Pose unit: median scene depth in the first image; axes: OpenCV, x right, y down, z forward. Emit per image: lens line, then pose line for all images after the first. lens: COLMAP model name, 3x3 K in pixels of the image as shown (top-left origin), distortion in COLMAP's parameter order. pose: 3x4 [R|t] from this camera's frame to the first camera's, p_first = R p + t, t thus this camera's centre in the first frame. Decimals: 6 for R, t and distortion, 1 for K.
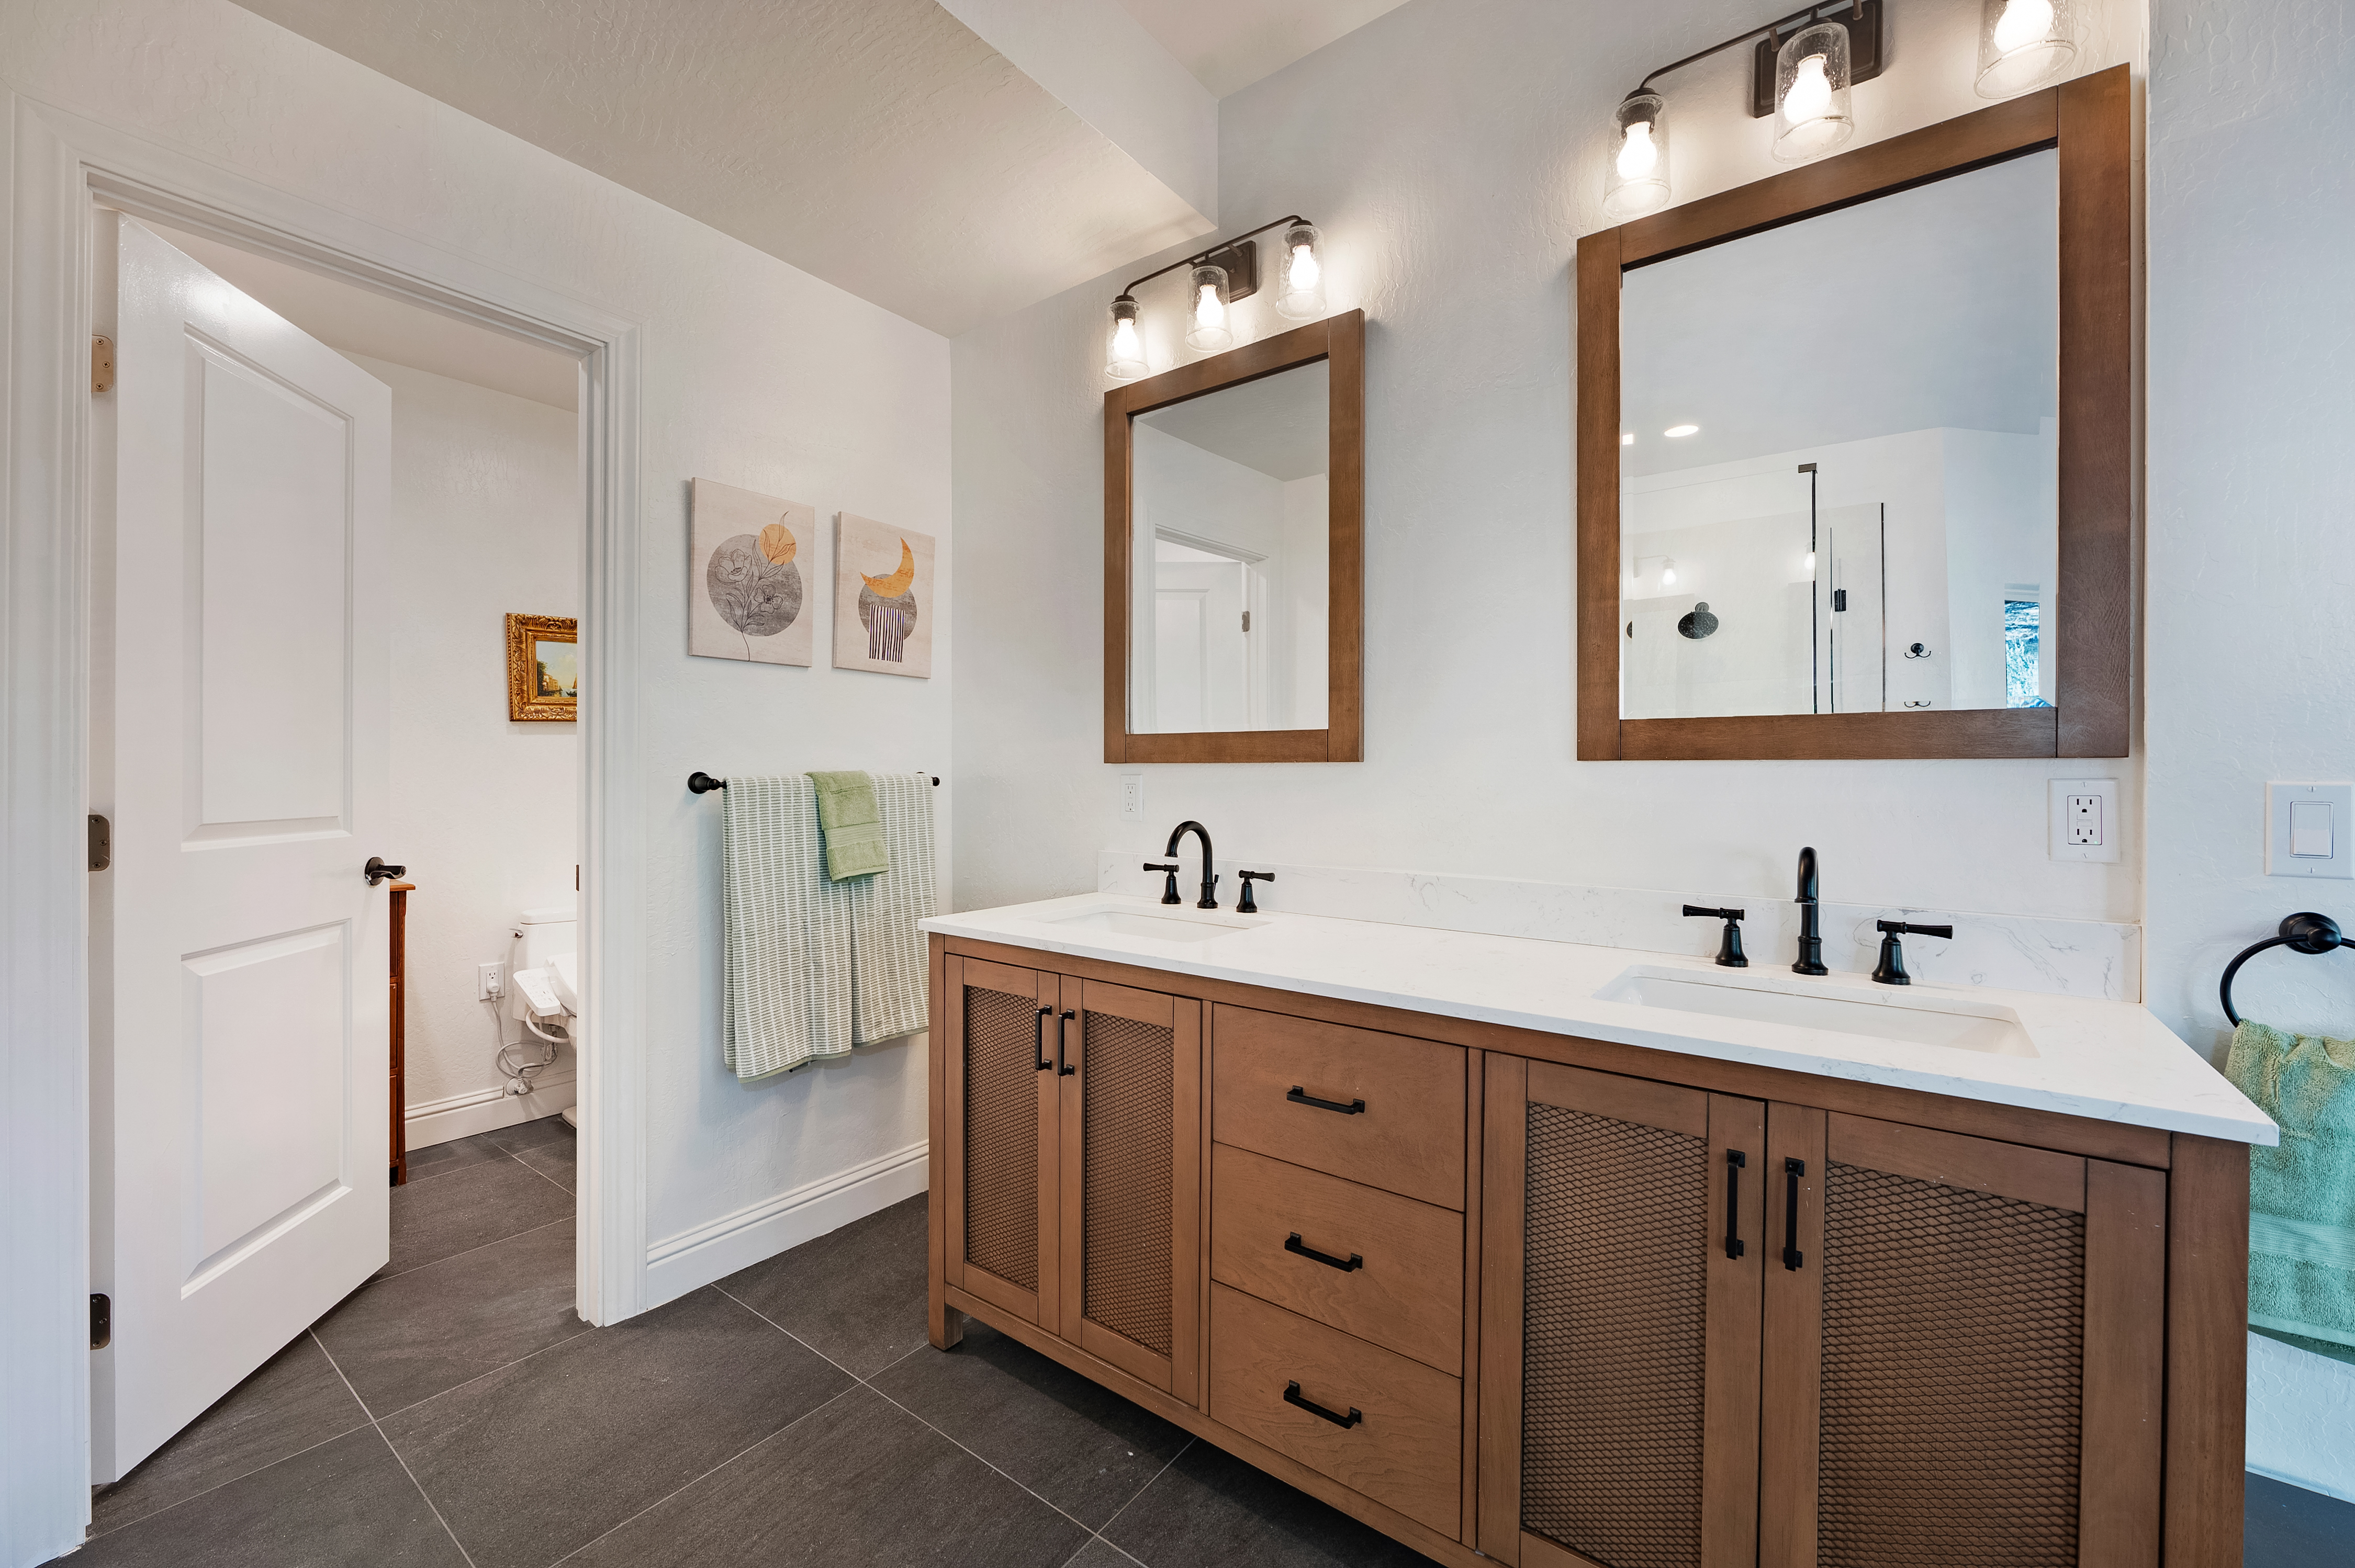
lens RADIAL K [[940.0, 0, 1173.5], [0, 940.0, 769.3], [0, 0, 1]] dist [-0.002865, -0.000319]
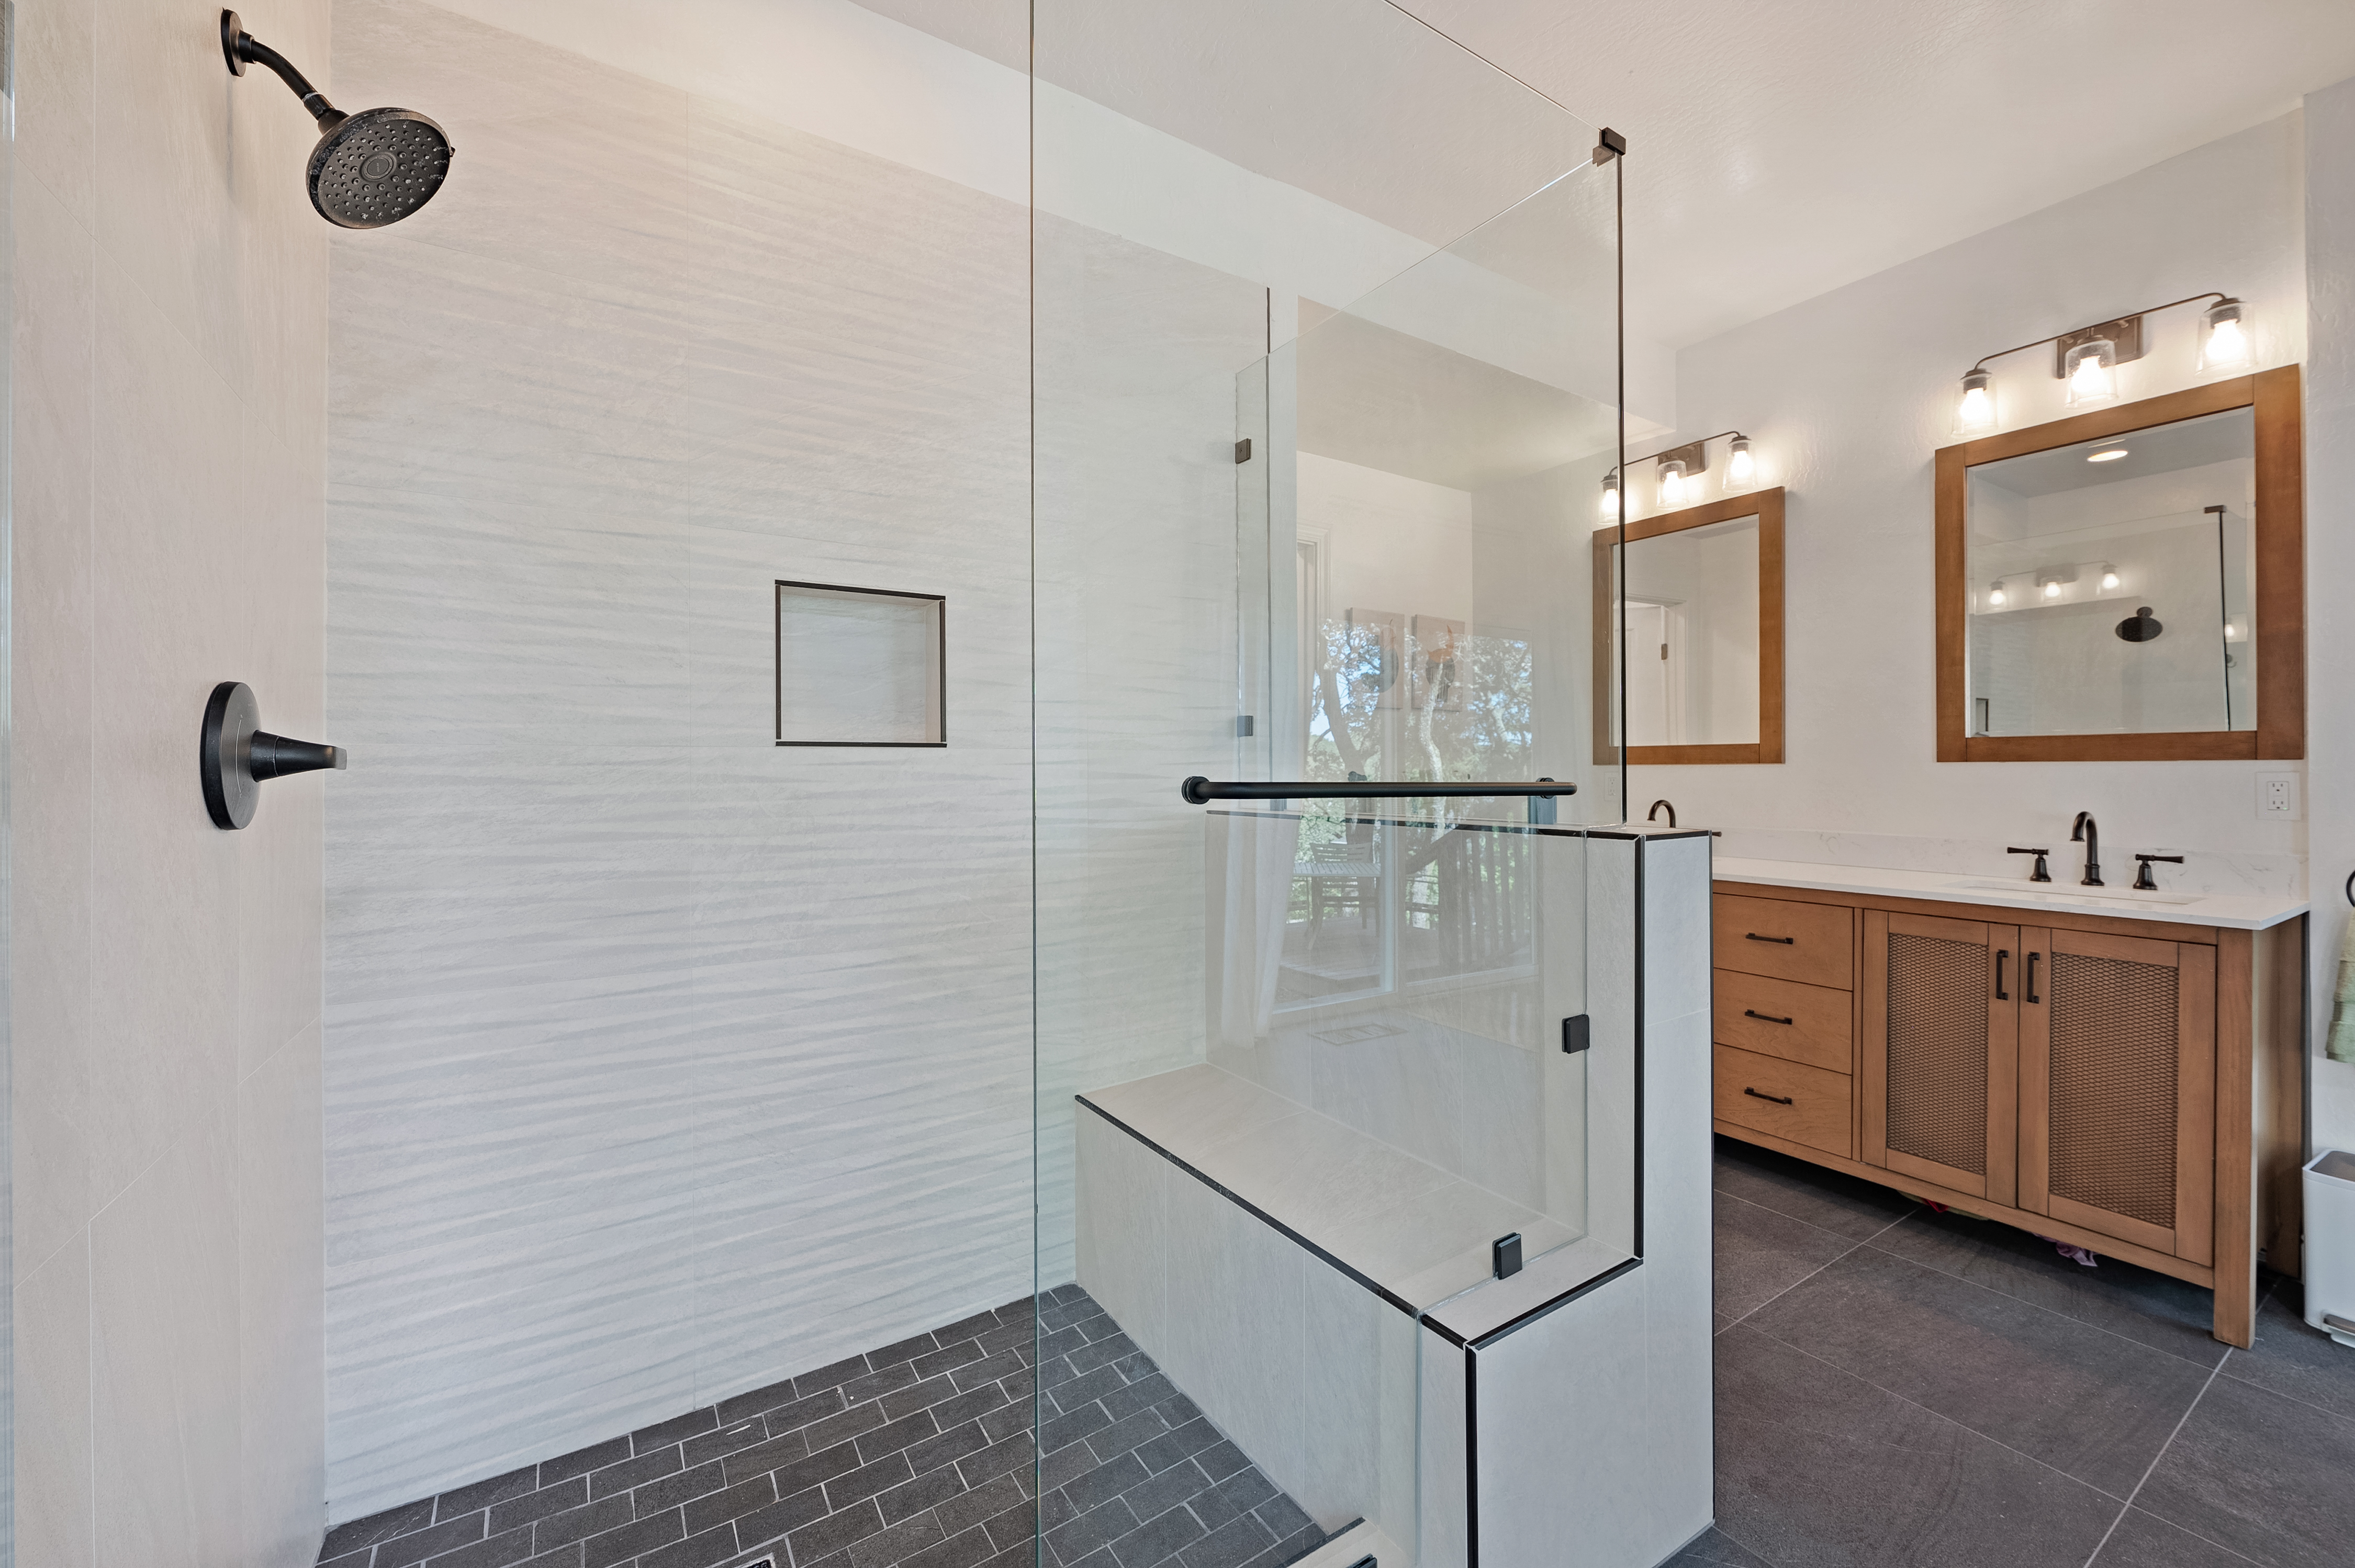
lens RADIAL K [[940.0, 0, 1173.5], [0, 940.0, 769.3], [0, 0, 1]] dist [-0.002865, -0.000319]
pose [[0.938114, -0.003854, -0.346304, -0.293413], [0.003541, 0.999993, -0.001537, 0.000971], [0.346307, 0.000216, 0.938121, -1.145244]]
